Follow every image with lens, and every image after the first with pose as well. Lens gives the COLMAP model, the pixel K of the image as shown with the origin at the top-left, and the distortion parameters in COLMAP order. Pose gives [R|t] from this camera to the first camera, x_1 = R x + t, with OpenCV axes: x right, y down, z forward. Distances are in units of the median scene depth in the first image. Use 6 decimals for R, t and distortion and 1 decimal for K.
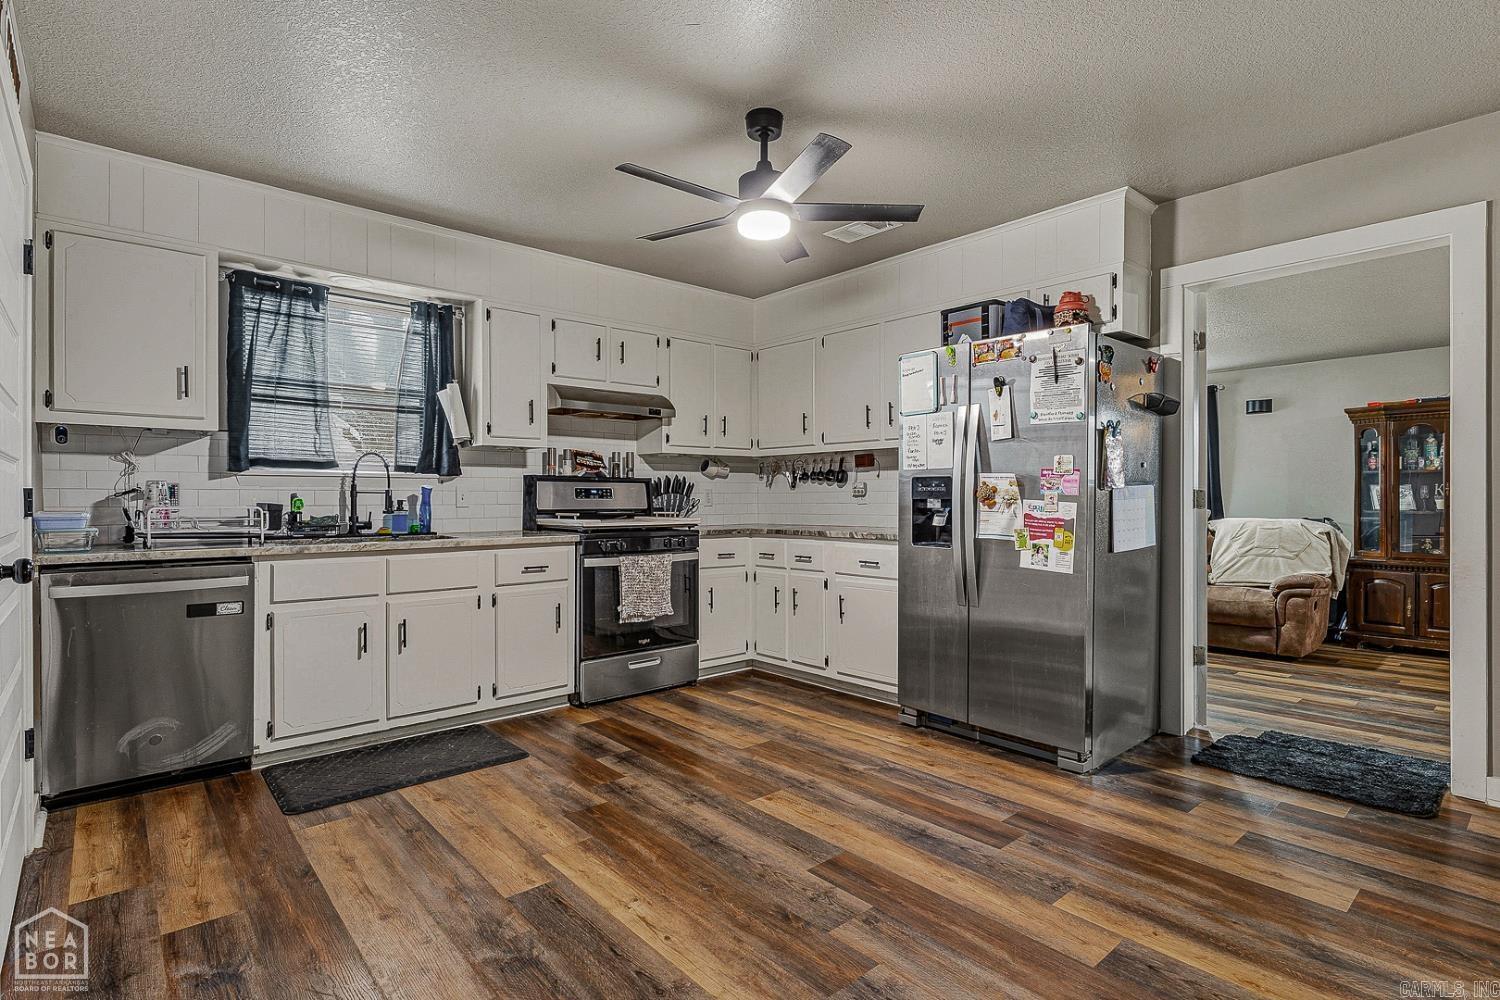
lens RADIAL K [[739.9, 0, 750.6], [0, 739.9, 499.4], [0, 0, 1]] dist [0.001333, -0.000101]
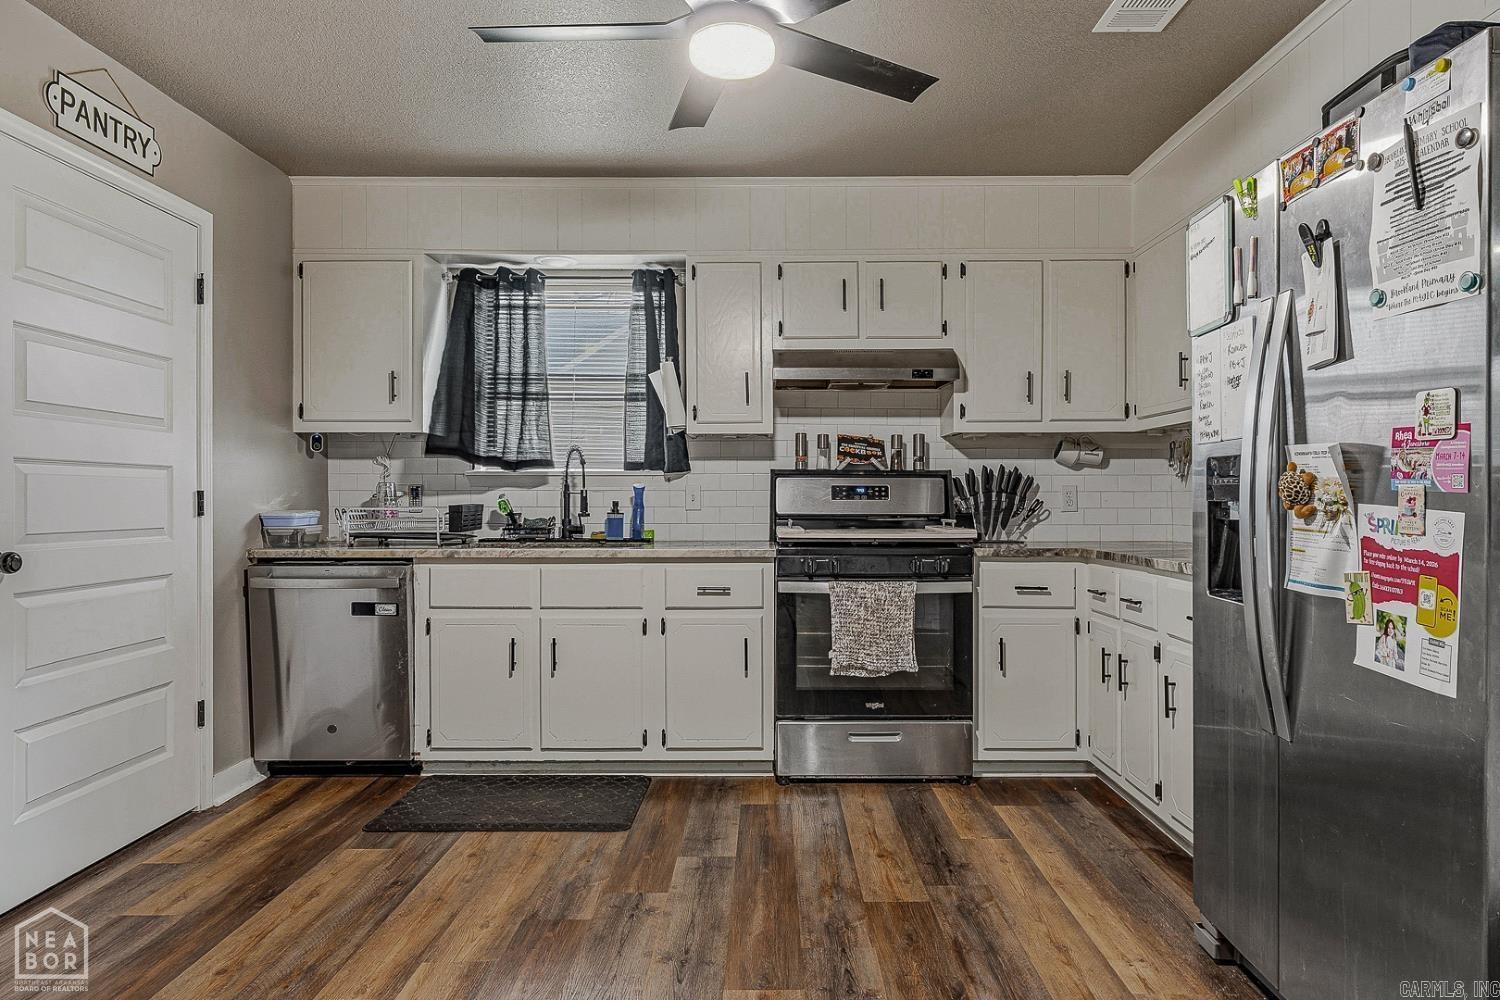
lens RADIAL K [[902.9, 0, 752.1], [0, 902.9, 498.4], [0, 0, 1]] dist [-0.004328, 0.000667]
pose [[0.750531, 0.000260, -0.660835, 0.375697], [-0.001652, 0.999998, -0.001482, -0.001164], [0.660833, 0.002204, 0.750530, 0.328633]]
